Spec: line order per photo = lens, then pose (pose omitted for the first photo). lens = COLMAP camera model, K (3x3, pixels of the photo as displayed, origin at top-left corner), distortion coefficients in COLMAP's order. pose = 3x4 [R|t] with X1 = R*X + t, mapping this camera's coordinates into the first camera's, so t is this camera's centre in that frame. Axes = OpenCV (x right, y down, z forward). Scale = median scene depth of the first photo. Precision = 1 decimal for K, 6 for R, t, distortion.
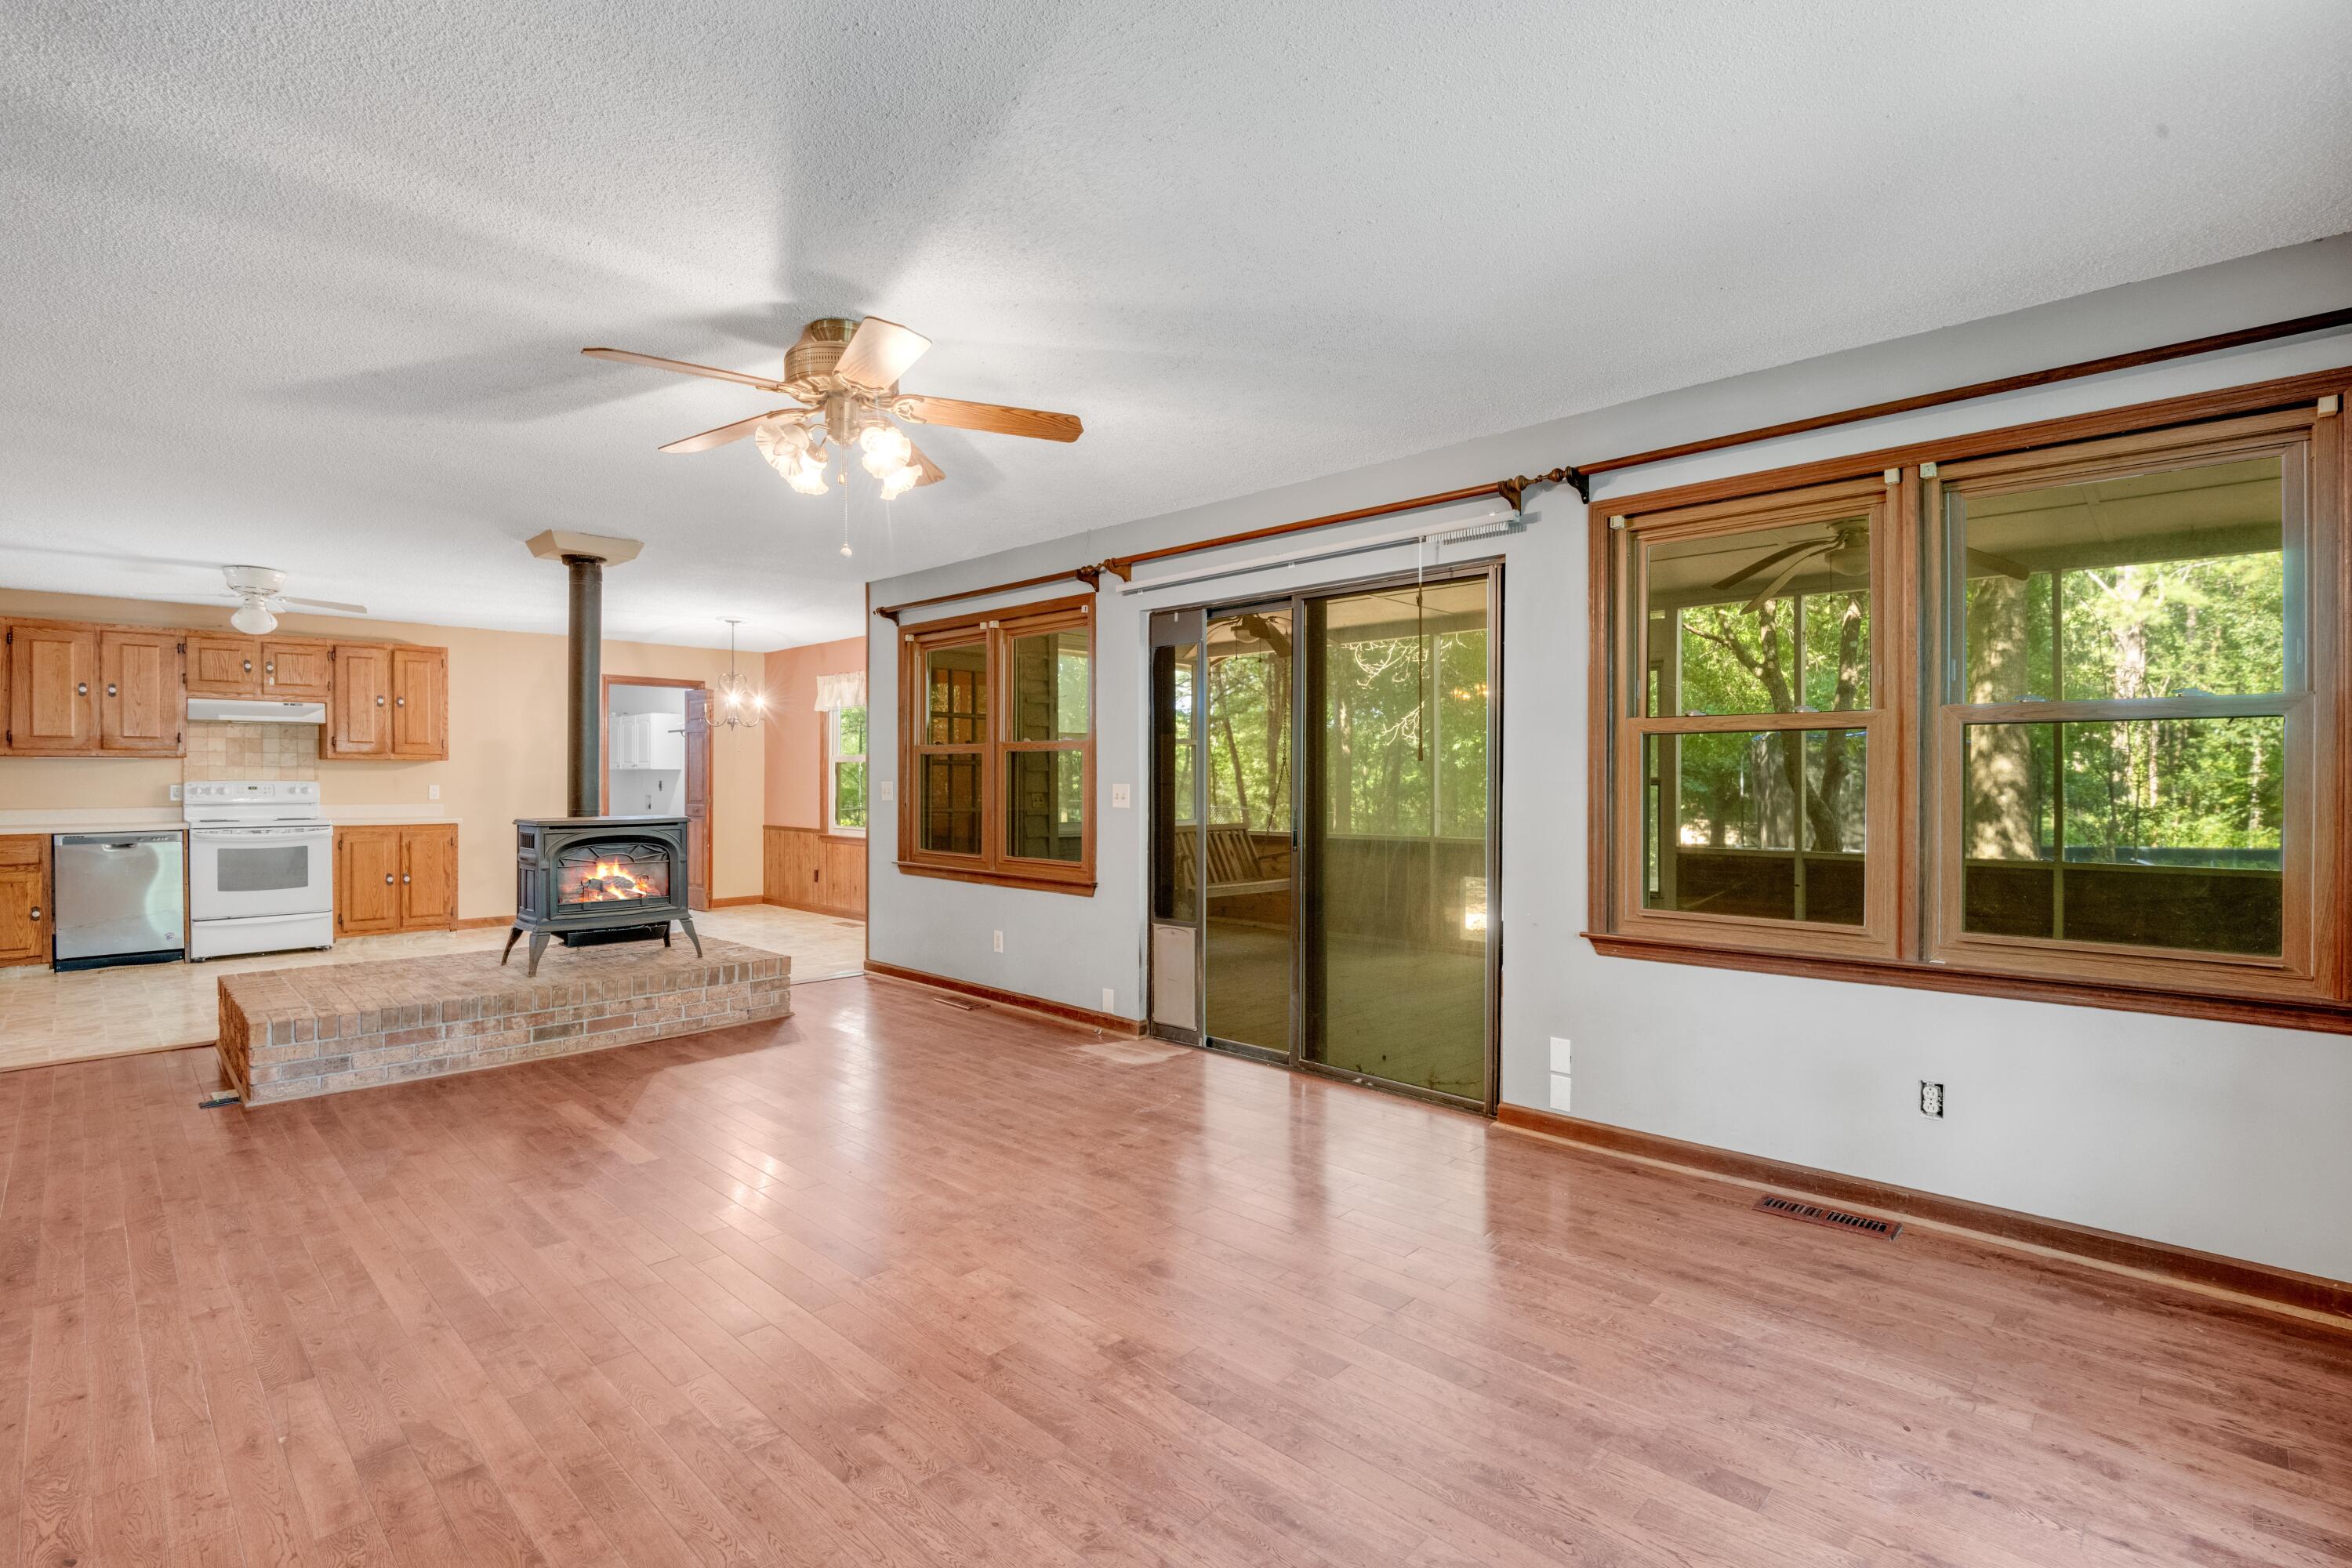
lens RADIAL K [[1112.2, 0, 1176.0], [0, 1112.2, 784.0], [0, 0, 1]] dist [-0.001405, -0.001478]
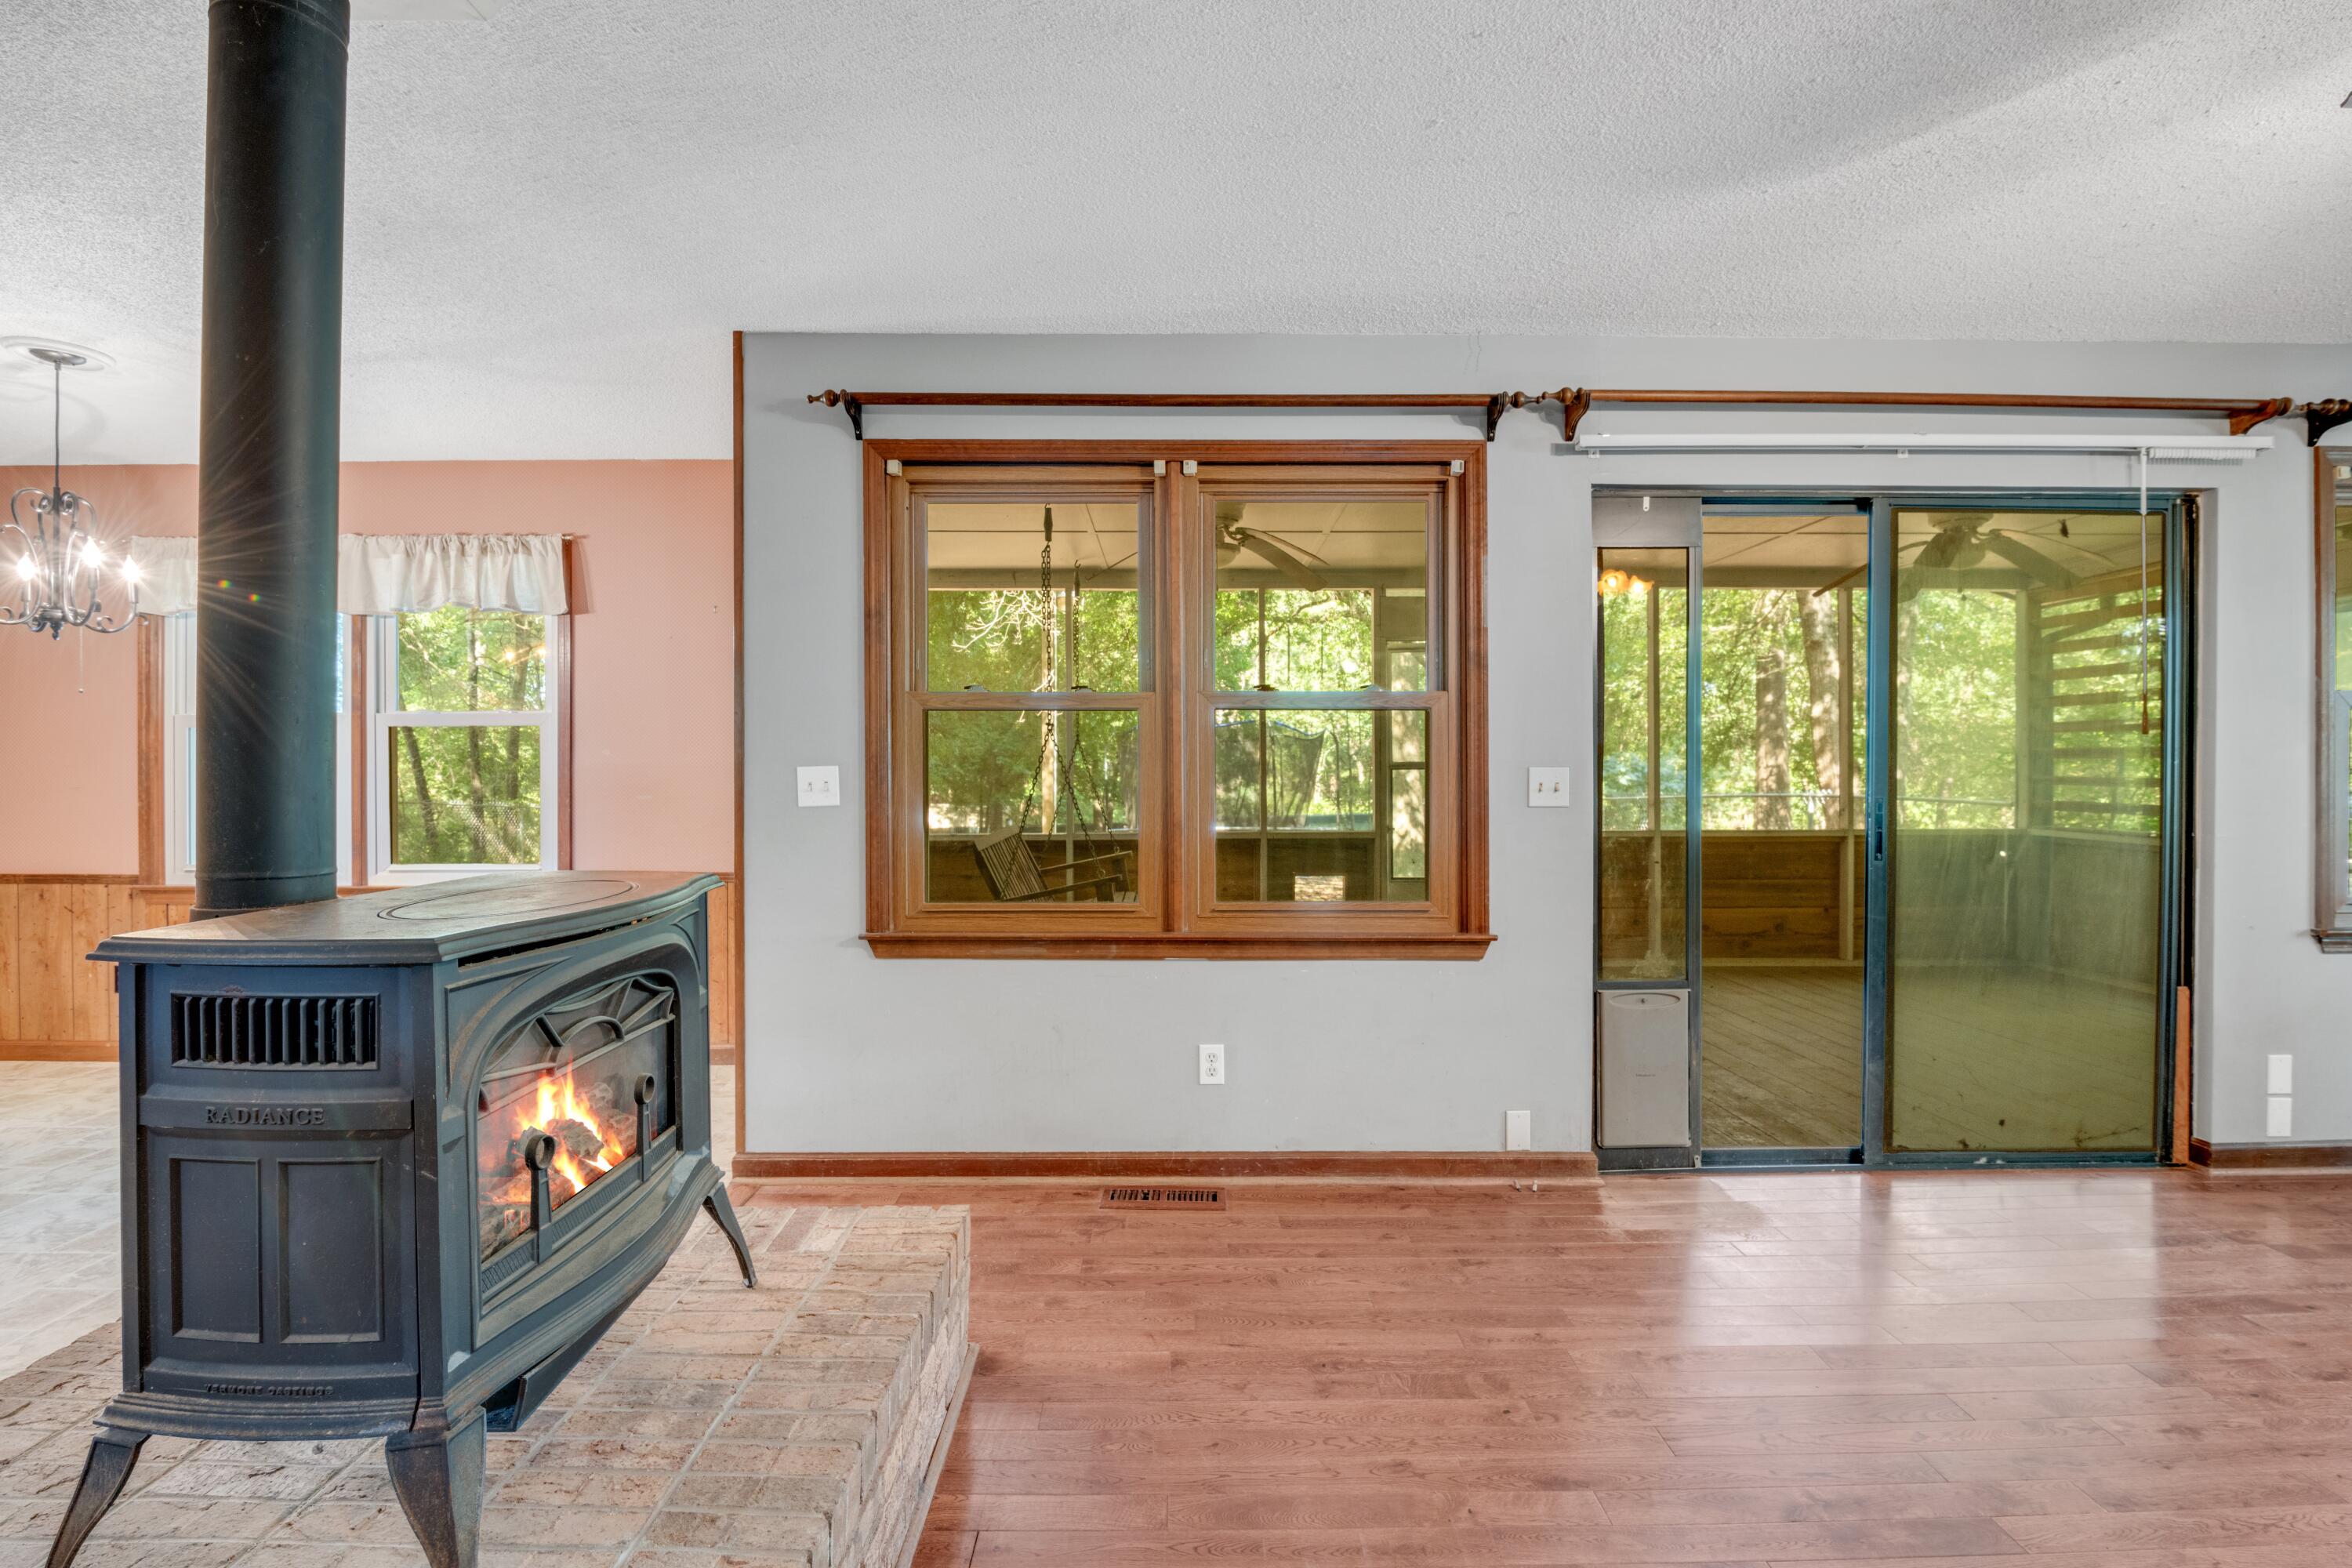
lens RADIAL K [[1245.4, 0, 1173.1], [0, 1245.4, 771.3], [0, 0, 1]] dist [-0.002346, -0.013378]
pose [[0.695634, -0.007239, 0.718360, -0.550988], [0.004002, 0.999973, 0.006201, -0.002012], [-0.718385, -0.001439, 0.695644, 0.550436]]
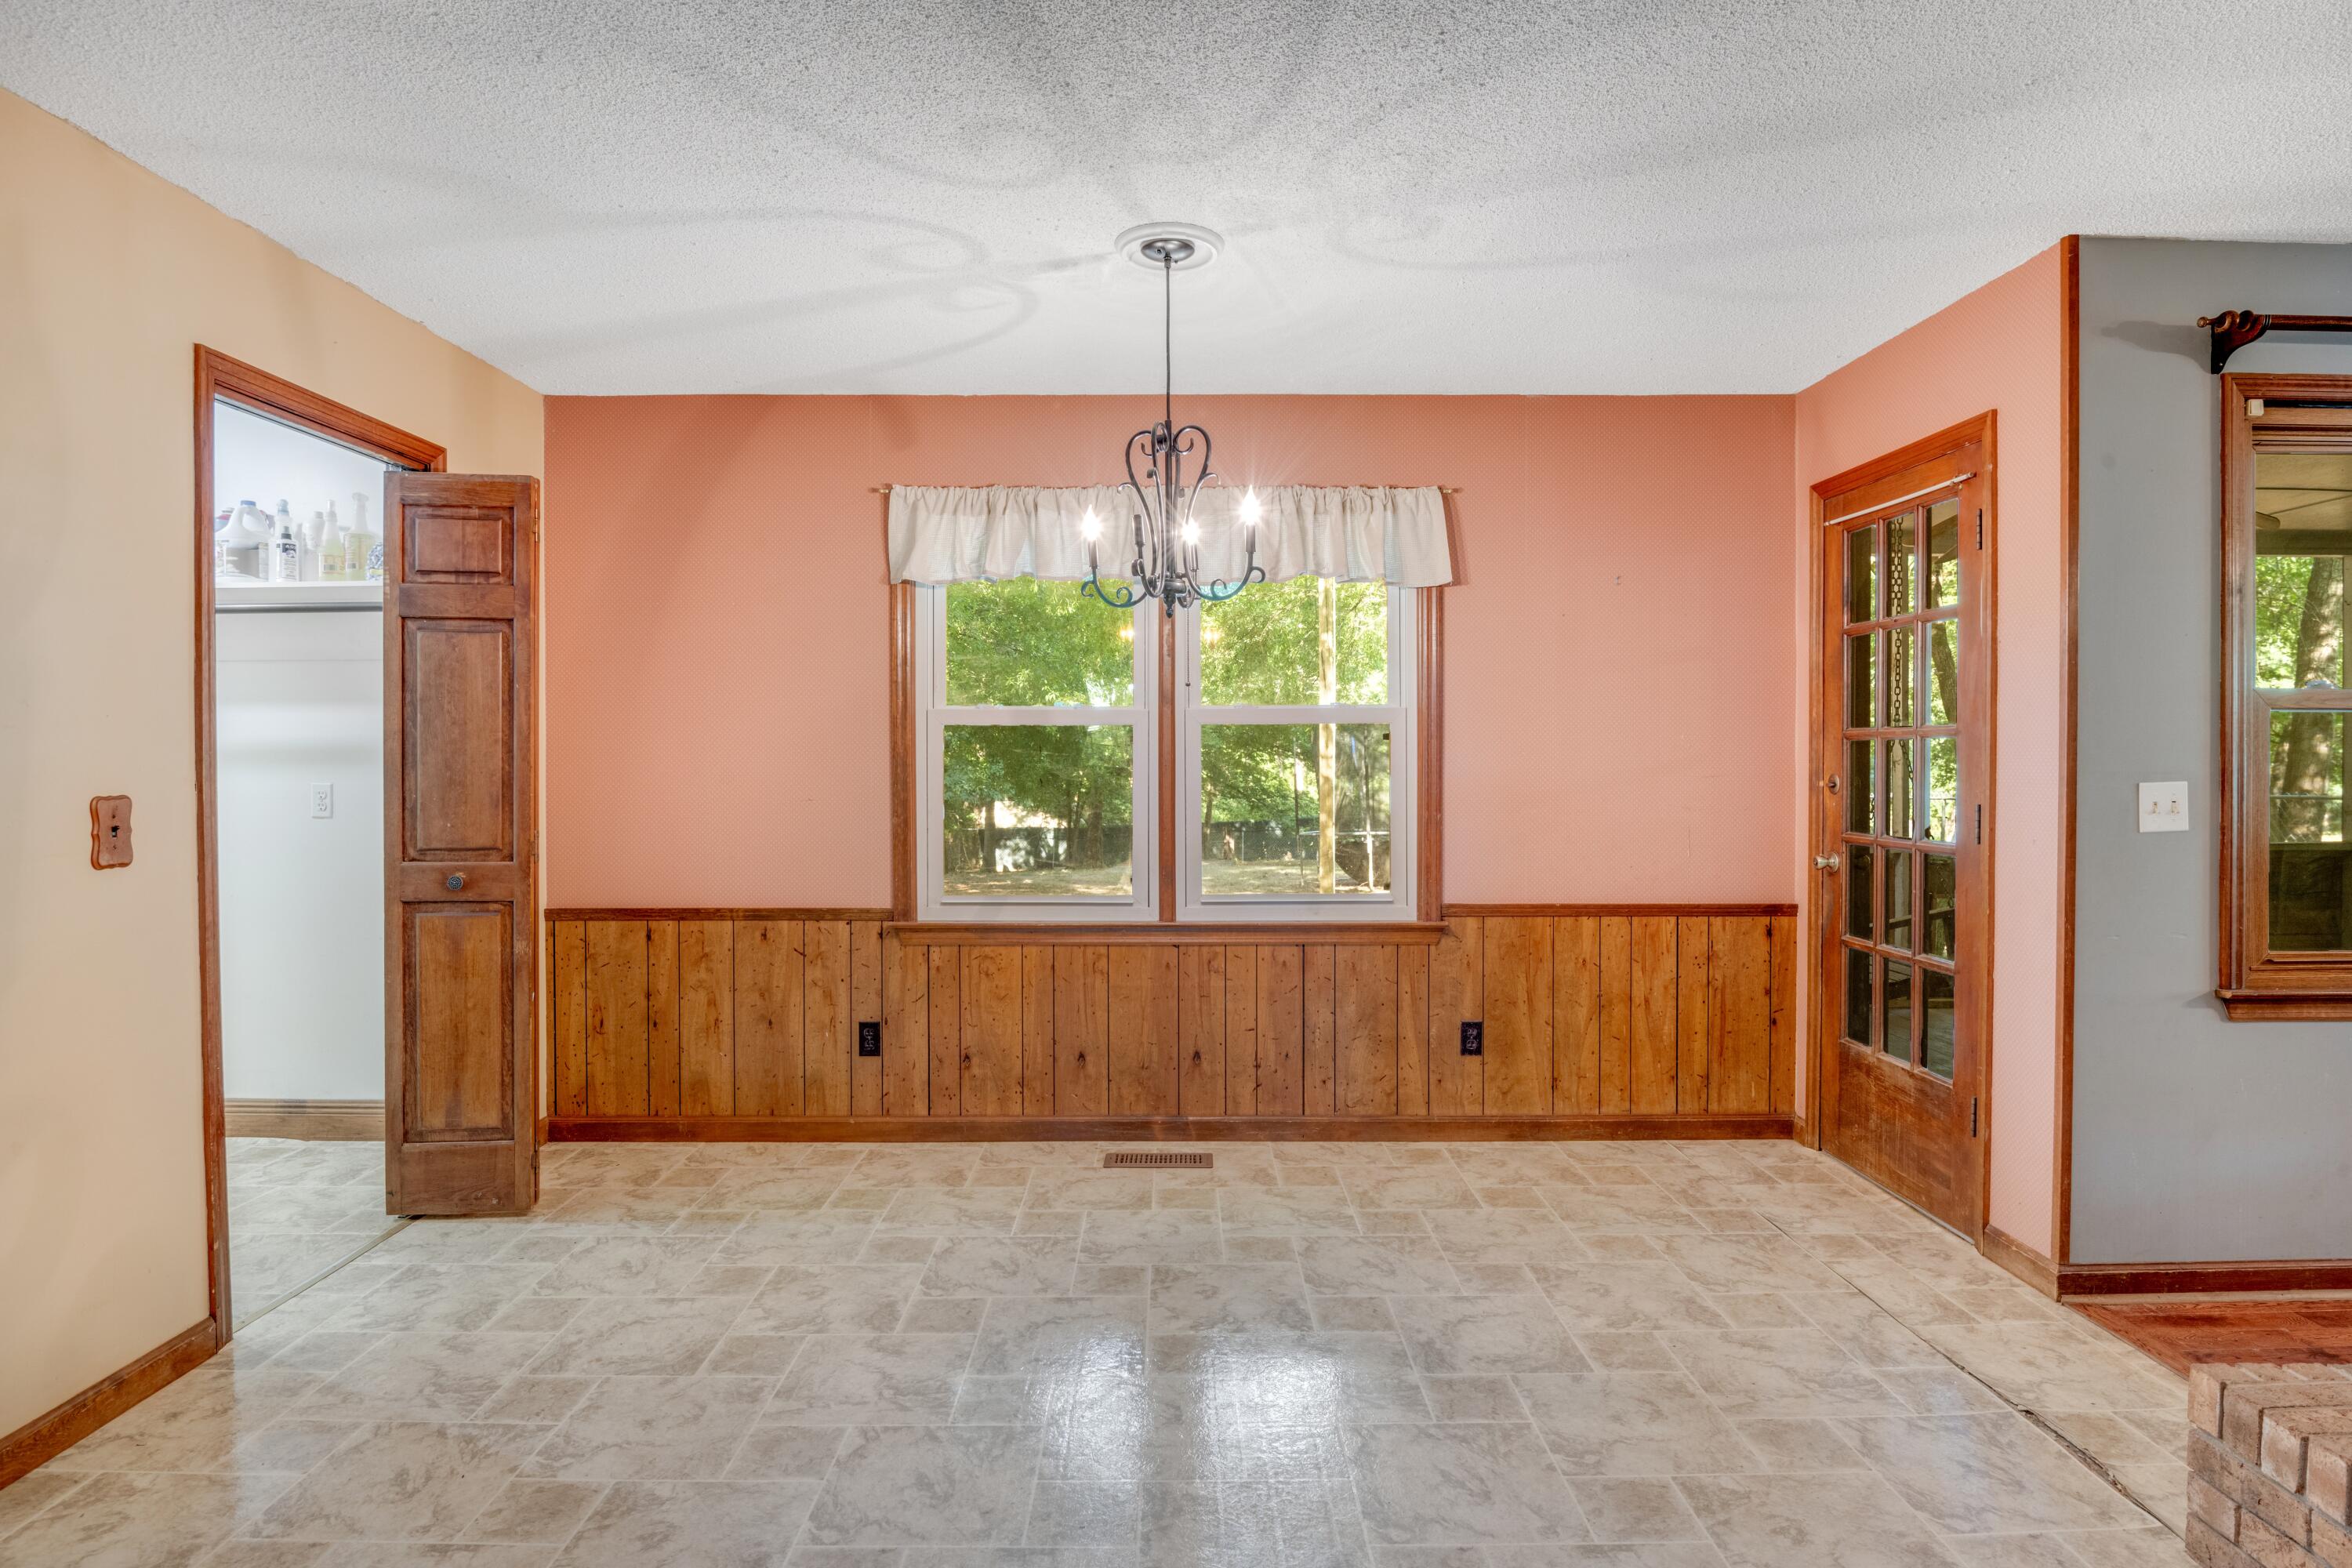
lens RADIAL K [[1528.6, 0, 1176.0], [0, 1528.6, 784.0], [0, 0, 1]] dist [0.001186, -0.049572]
pose [[0.704055, -0.004839, 0.710128, -2.667465], [-0.002215, 0.999957, 0.009010, -0.018411], [-0.710142, -0.007916, 0.704014, 2.844441]]
